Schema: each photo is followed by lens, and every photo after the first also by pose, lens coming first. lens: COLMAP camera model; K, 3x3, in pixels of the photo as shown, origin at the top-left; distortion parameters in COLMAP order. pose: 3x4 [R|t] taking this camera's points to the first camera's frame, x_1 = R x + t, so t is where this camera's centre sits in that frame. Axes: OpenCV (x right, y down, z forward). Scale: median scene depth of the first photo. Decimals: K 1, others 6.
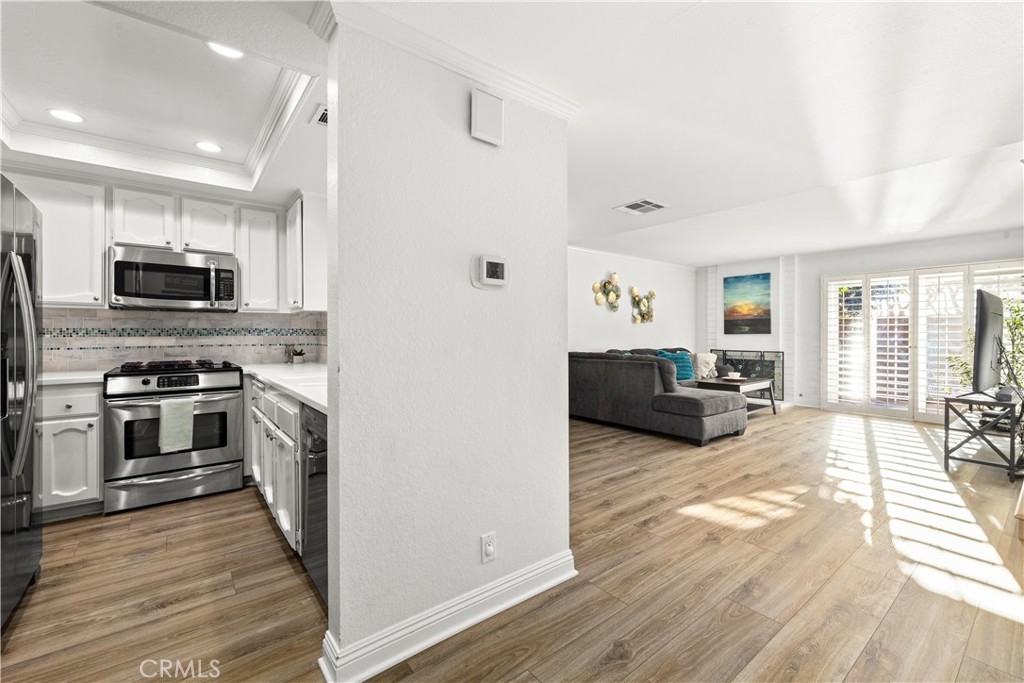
lens RADIAL K [[431.0, 0, 515.6], [0, 431.0, 338.6], [0, 0, 1]] dist [0.001950, 0.000156]
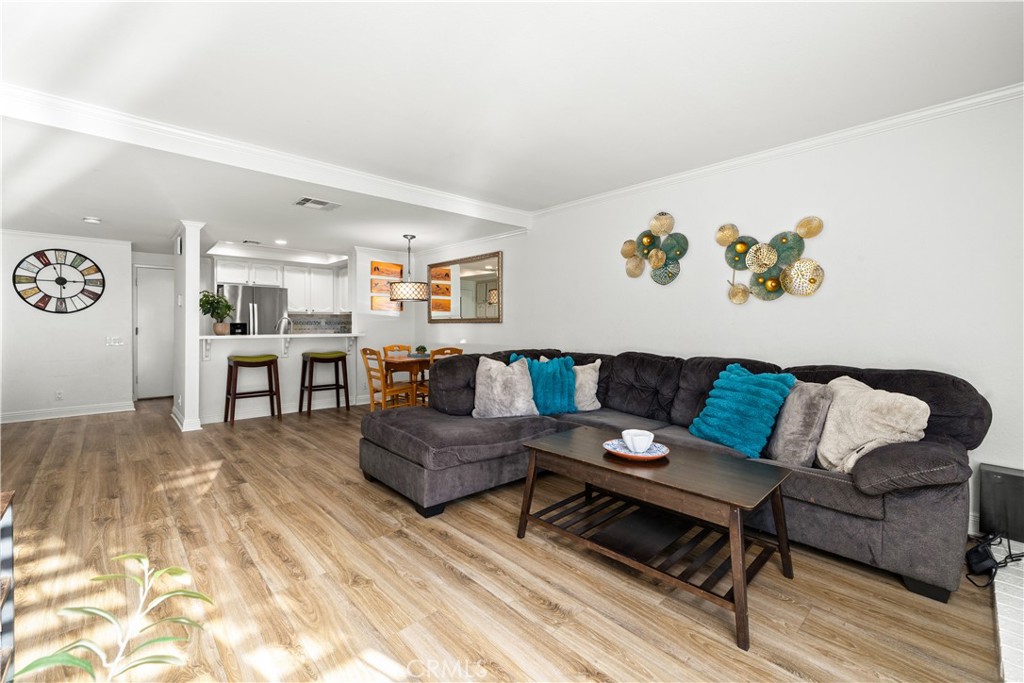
lens RADIAL K [[441.0, 0, 511.7], [0, 441.0, 322.4], [0, 0, 1]] dist [0.001988, 0.000068]
pose [[0.073013, -0.001982, -0.997329, 1.524370], [-0.012860, 0.999913, -0.002928, -0.019516], [0.997248, 0.013039, 0.072981, 1.514366]]
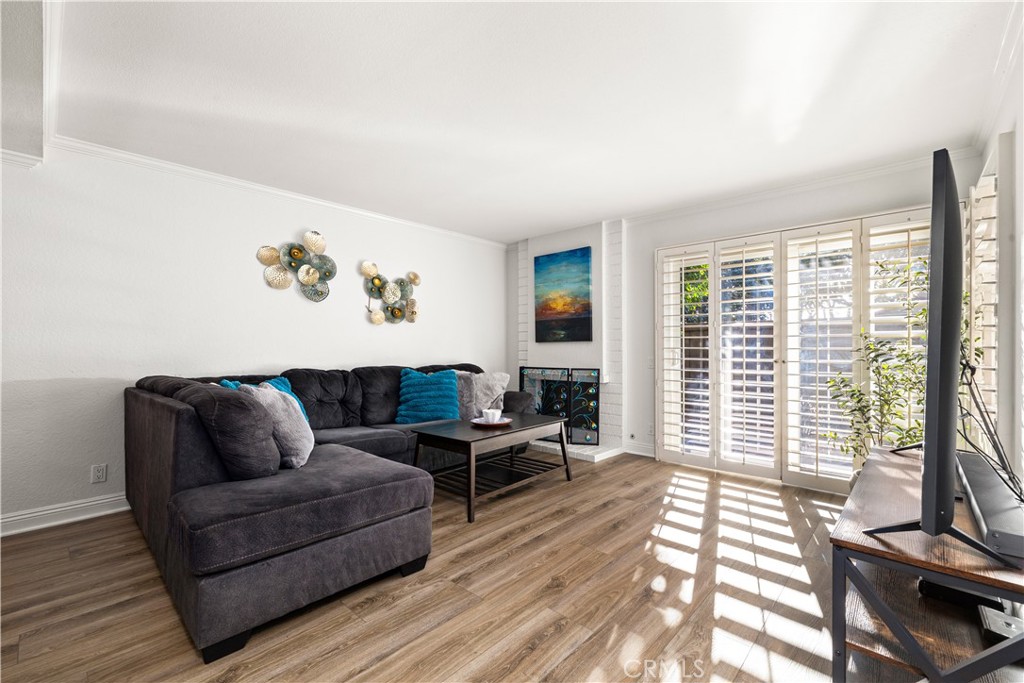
lens RADIAL K [[433.1, 0, 514.2], [0, 433.1, 347.6], [0, 0, 1]] dist [0.000553, 0.000165]
pose [[0.987140, -0.002575, 0.159834, 0.779490], [0.004023, 0.999954, -0.008736, 0.007974], [-0.159804, 0.009266, 0.987105, 0.788472]]
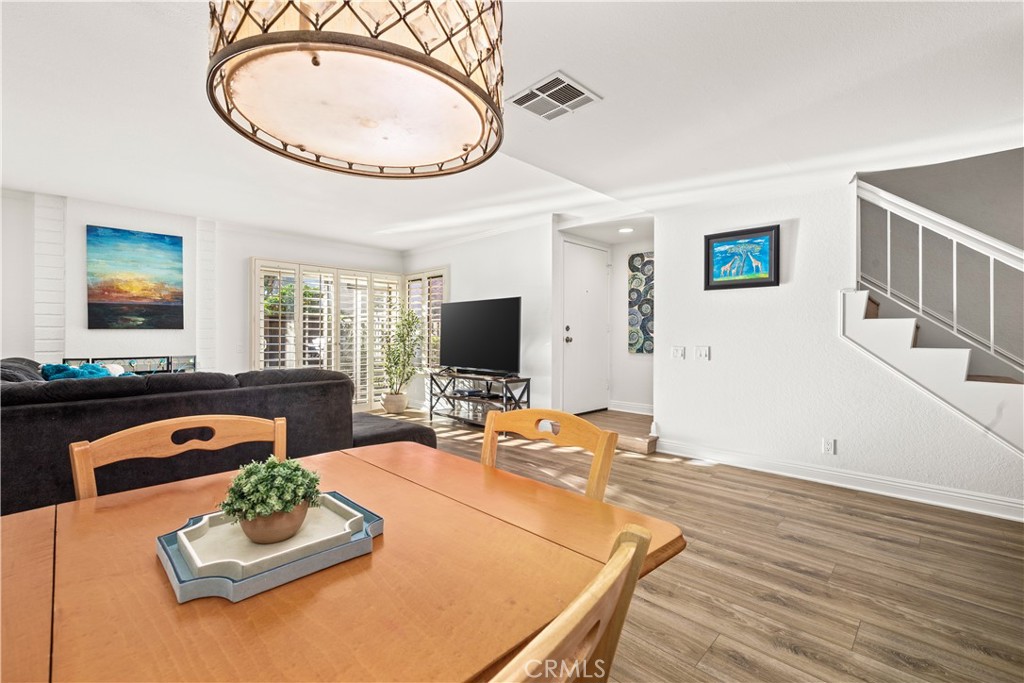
lens RADIAL K [[444.9, 0, 510.0], [0, 444.9, 336.9], [0, 0, 1]] dist [0.001805, 0.000332]
pose [[-0.119232, -0.002920, 0.992862, -0.310870], [0.010118, 0.999940, 0.004156, 0.006096], [-0.992815, 0.010541, -0.119196, 1.217701]]
